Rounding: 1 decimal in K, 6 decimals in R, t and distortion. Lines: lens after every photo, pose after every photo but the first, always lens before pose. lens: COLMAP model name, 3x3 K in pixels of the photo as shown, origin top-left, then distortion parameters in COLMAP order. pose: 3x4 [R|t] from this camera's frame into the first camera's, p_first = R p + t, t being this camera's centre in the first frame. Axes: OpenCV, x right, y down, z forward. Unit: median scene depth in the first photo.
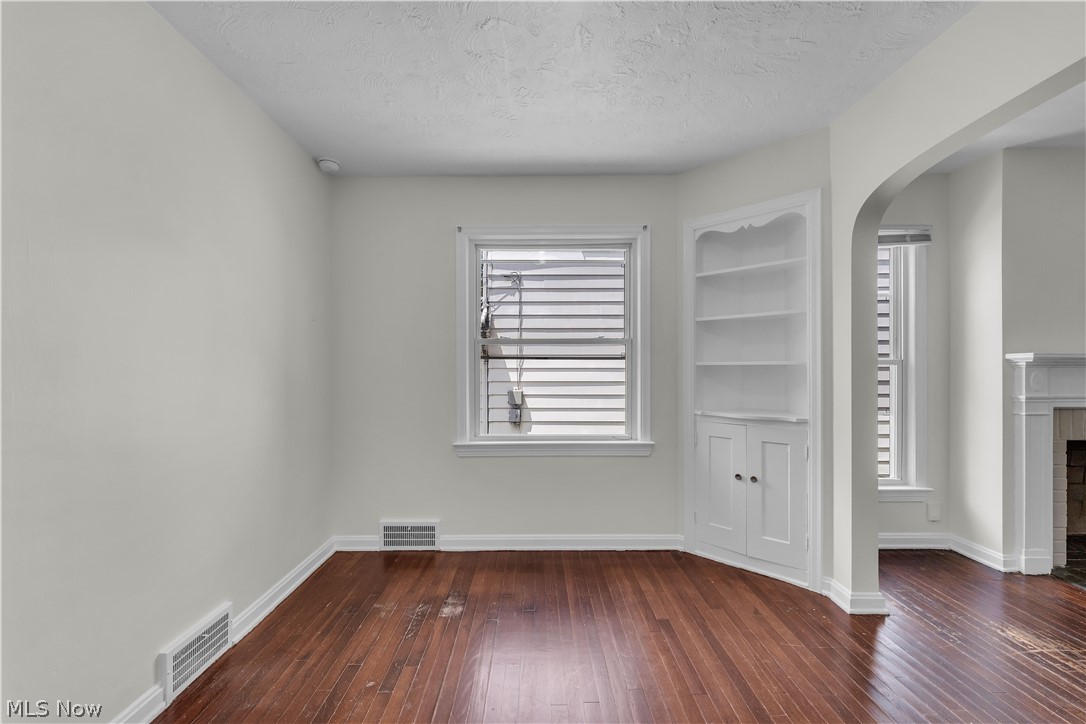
lens RADIAL K [[432.9, 0, 535.5], [0, 432.9, 365.4], [0, 0, 1]] dist [-0.011664, -0.000509]
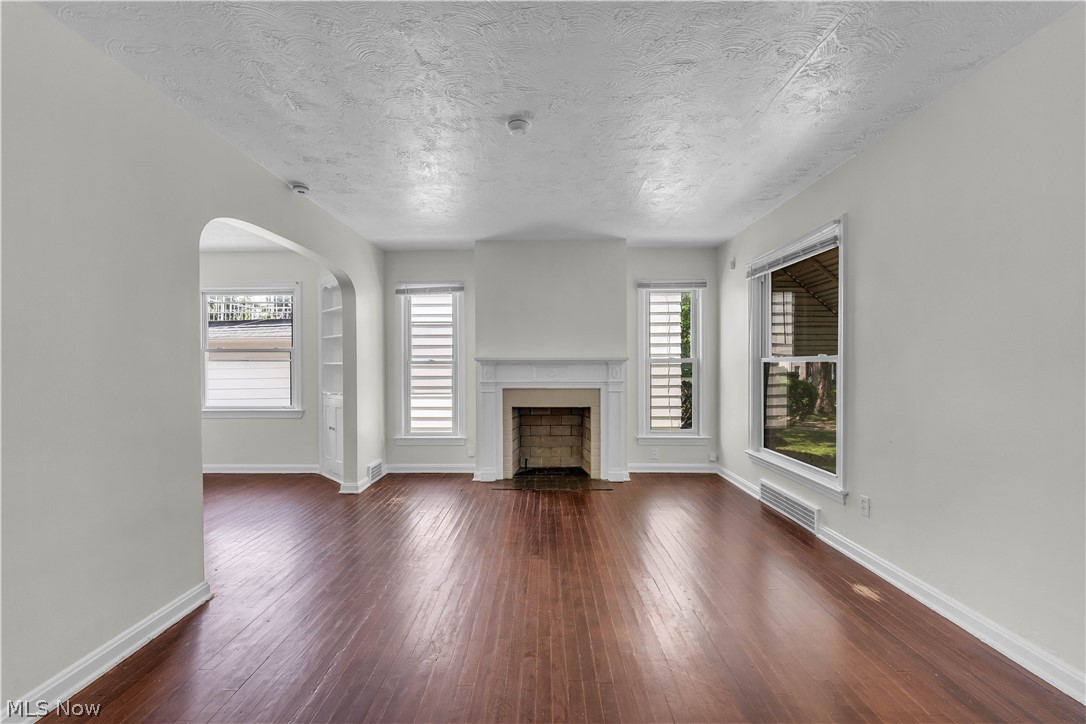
lens RADIAL K [[432.9, 0, 544.4], [0, 432.9, 364.1], [0, 0, 1]] dist [-0.011664, -0.000509]
pose [[0.999928, -0.000333, 0.012036, 1.362913], [0.000363, 0.999997, -0.002517, 0.004002], [-0.012035, 0.002521, 0.999924, -0.792950]]
